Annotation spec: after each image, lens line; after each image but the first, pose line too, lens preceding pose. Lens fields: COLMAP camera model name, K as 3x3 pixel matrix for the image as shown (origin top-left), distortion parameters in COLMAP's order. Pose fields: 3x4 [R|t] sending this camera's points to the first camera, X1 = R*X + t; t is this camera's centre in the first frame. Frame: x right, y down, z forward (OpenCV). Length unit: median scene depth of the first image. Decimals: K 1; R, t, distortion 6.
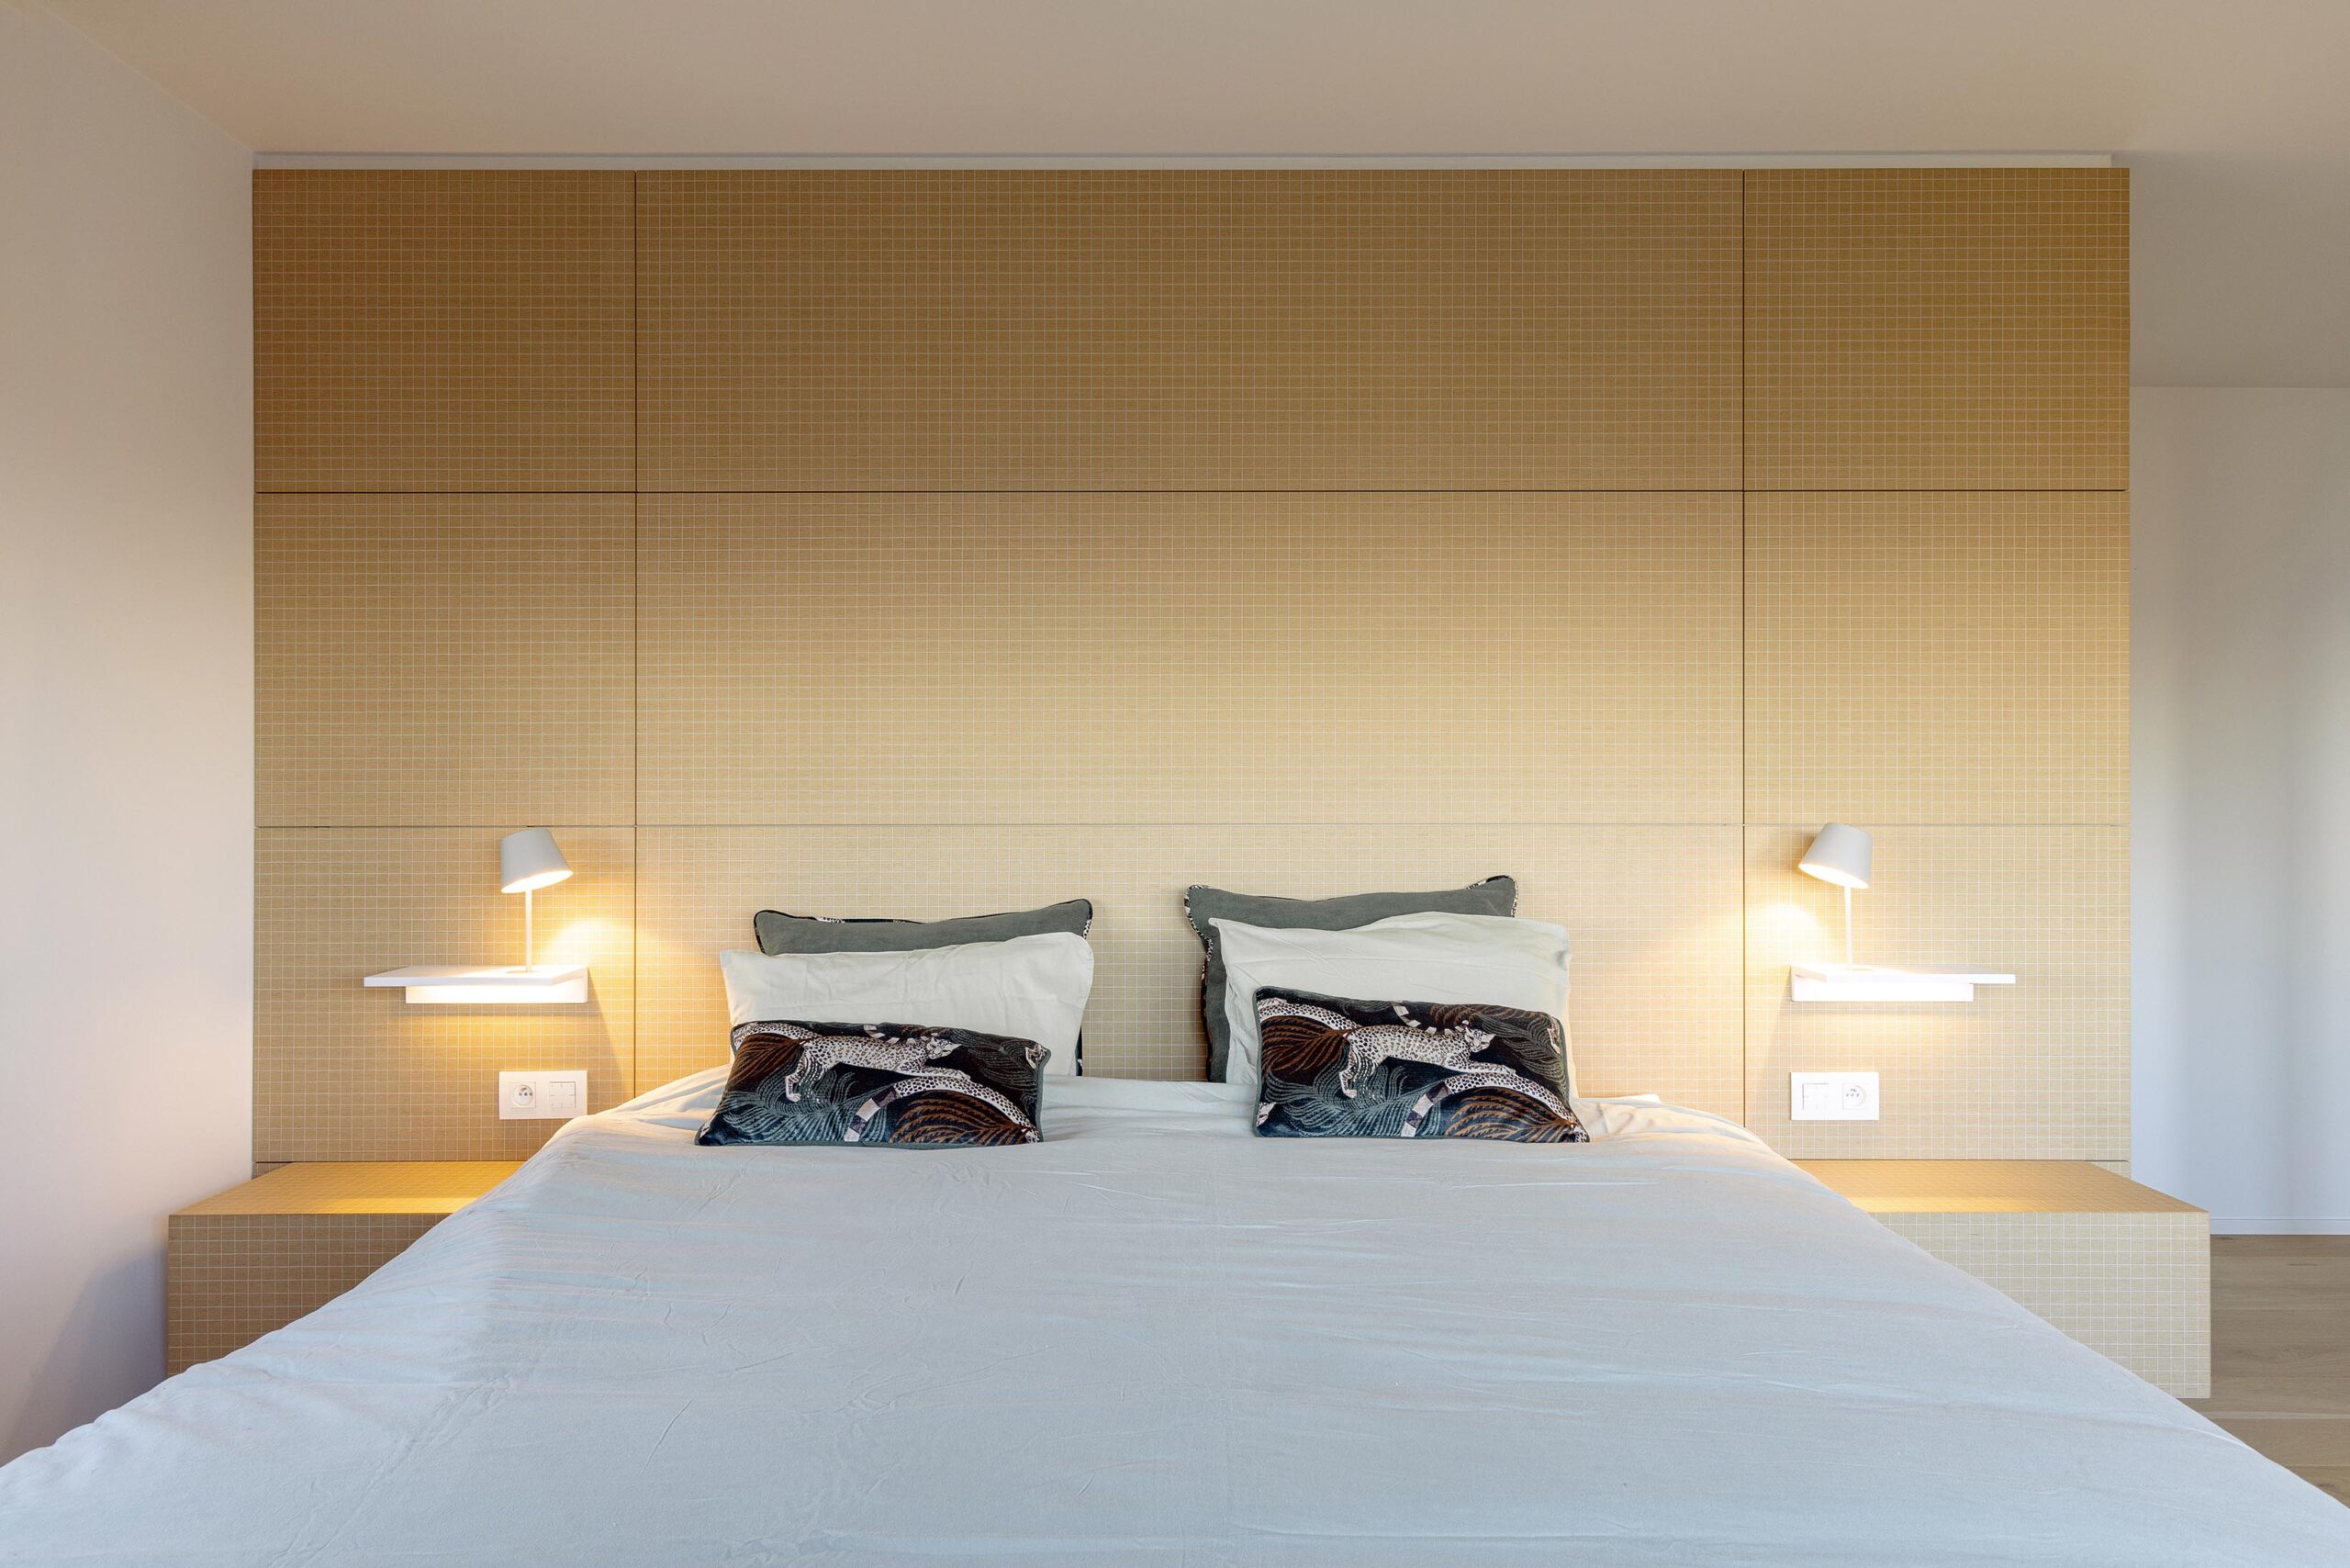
lens RADIAL K [[1641.2, 0, 1179.1], [0, 1641.2, 778.1], [0, 0, 1]] dist [0.003106, -0.000303]
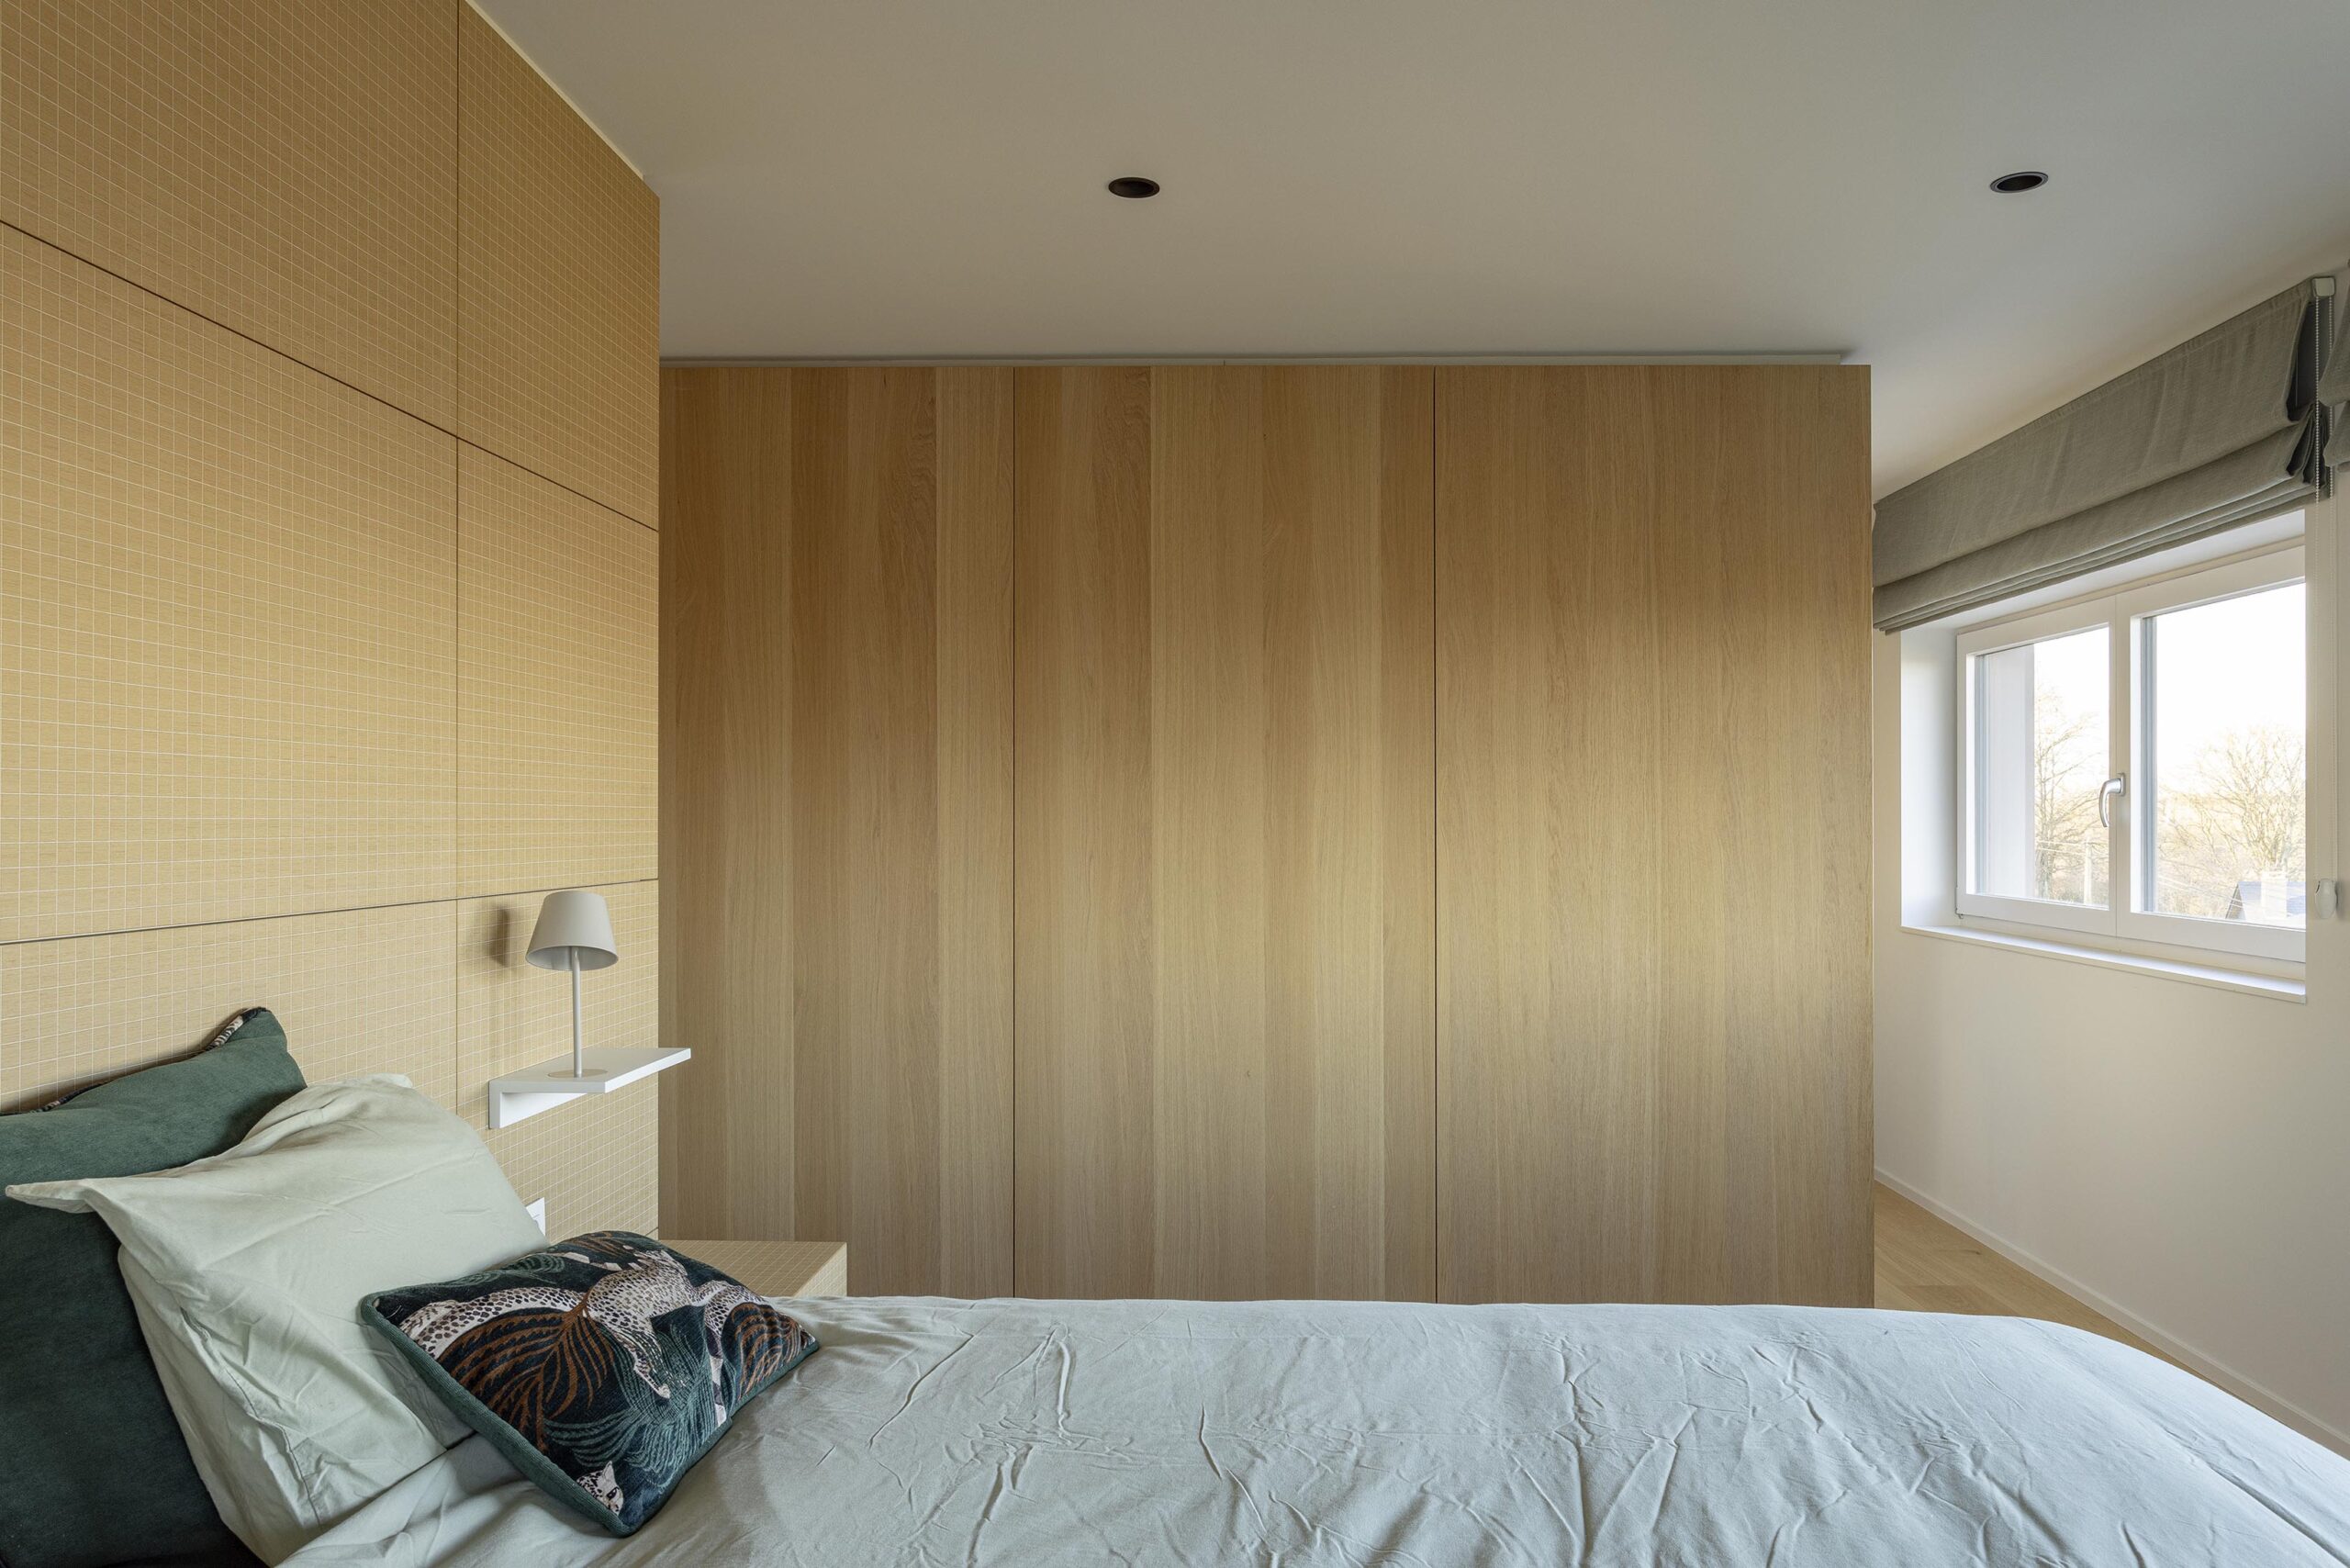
lens RADIAL K [[1619.0, 0, 1180.1], [0, 1619.0, 796.2], [0, 0, 1]] dist [0.008589, 0.003558]
pose [[0.049720, 0.015002, 0.998651, -0.351819], [-0.009223, 0.999851, -0.014561, -0.009356], [-0.998721, -0.008486, 0.049851, 0.644891]]
